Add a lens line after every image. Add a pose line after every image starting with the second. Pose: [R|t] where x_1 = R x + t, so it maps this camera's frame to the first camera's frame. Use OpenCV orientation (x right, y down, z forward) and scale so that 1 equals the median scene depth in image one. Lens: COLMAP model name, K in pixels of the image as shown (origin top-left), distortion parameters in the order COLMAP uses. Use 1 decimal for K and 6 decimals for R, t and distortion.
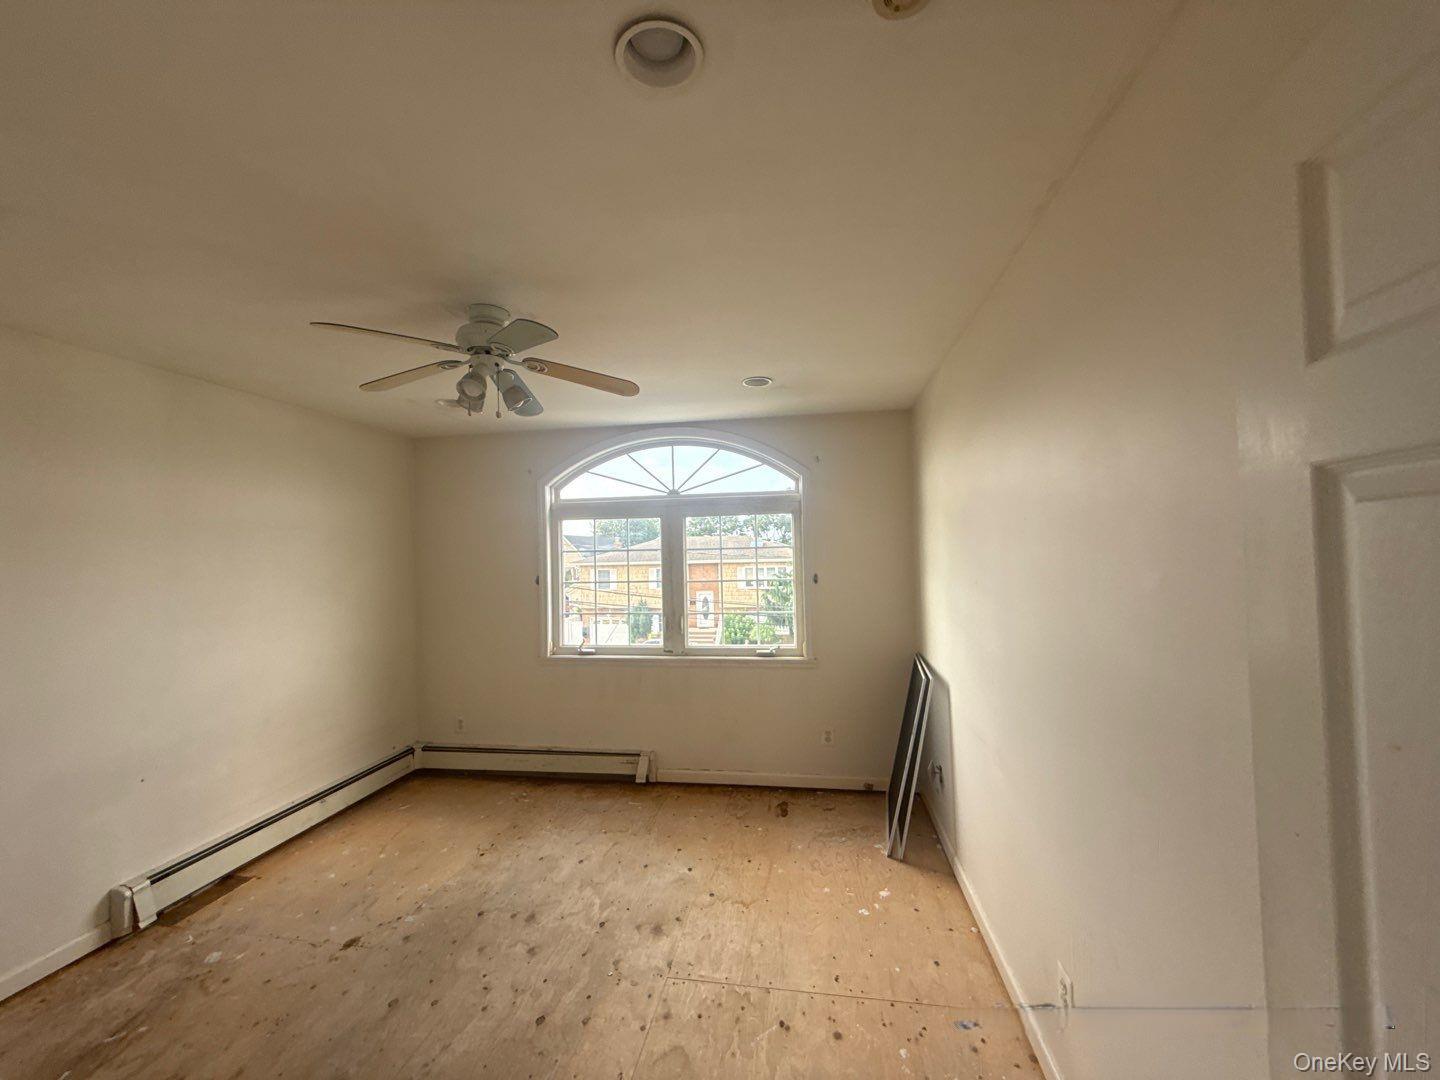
lens RADIAL K [[578.4, 0, 720.0], [0, 578.4, 540.0], [0, 0, 1]] dist [-0.001449, 0.000002]
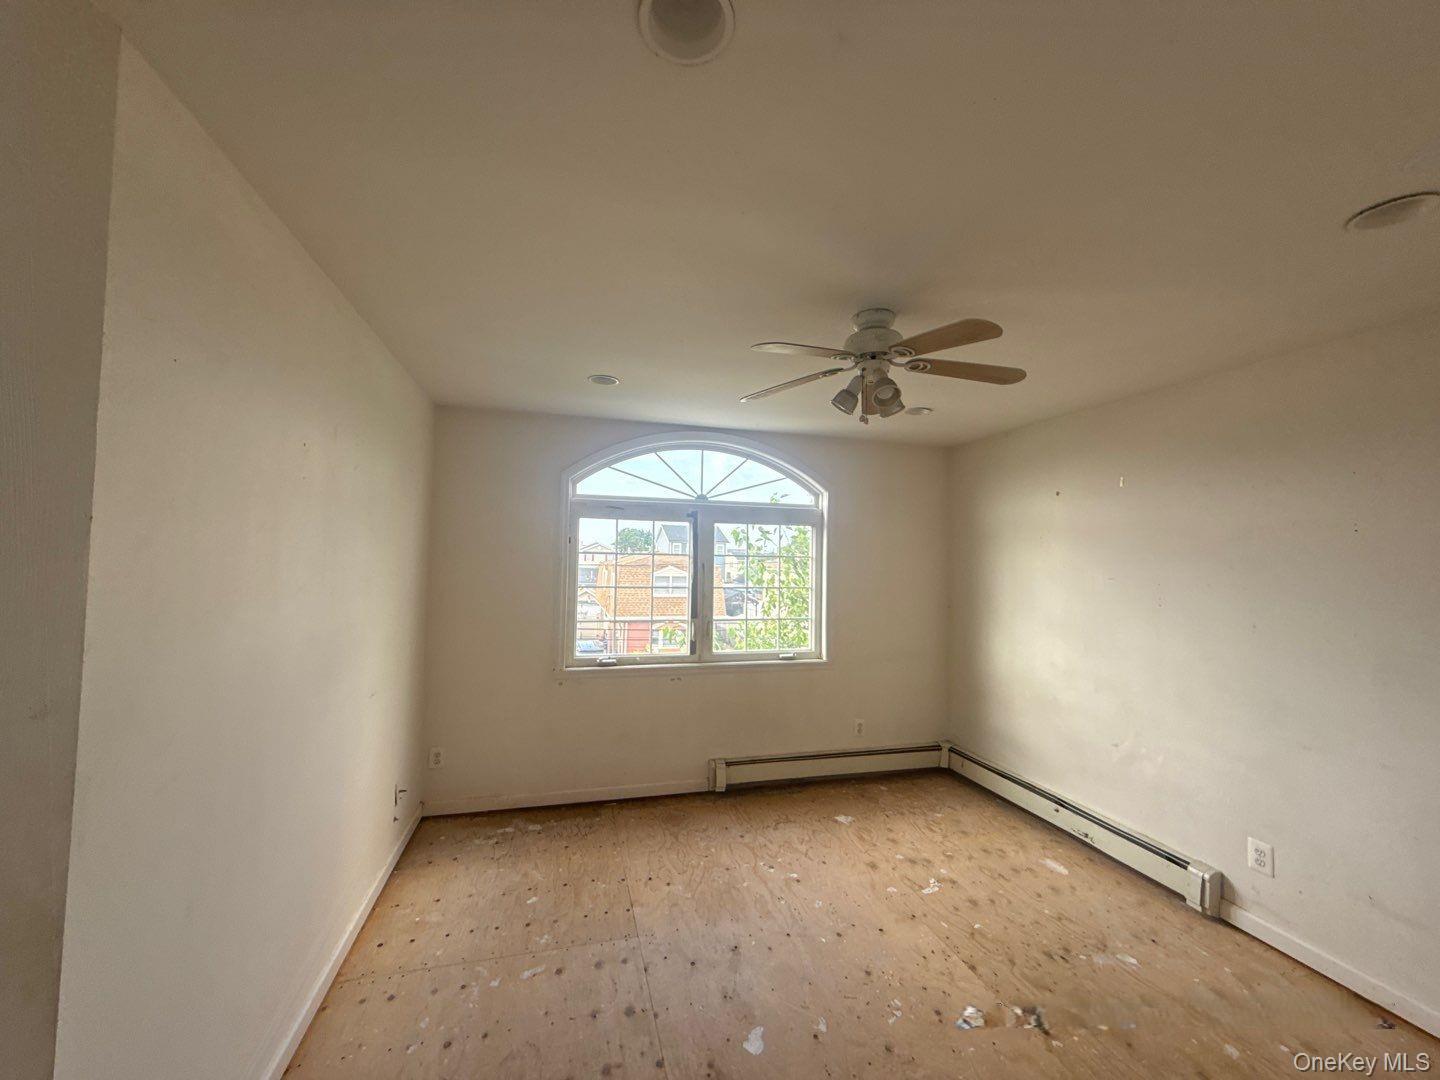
lens RADIAL K [[595.7, 0, 720.0], [0, 595.7, 540.0], [0, 0, 1]] dist [-0.007817, -0.000109]
pose [[0.898220, 0.049421, 0.436759, -0.498818], [-0.042103, 0.998764, -0.026426, 0.016371], [-0.437525, 0.005347, 0.899191, 0.075249]]
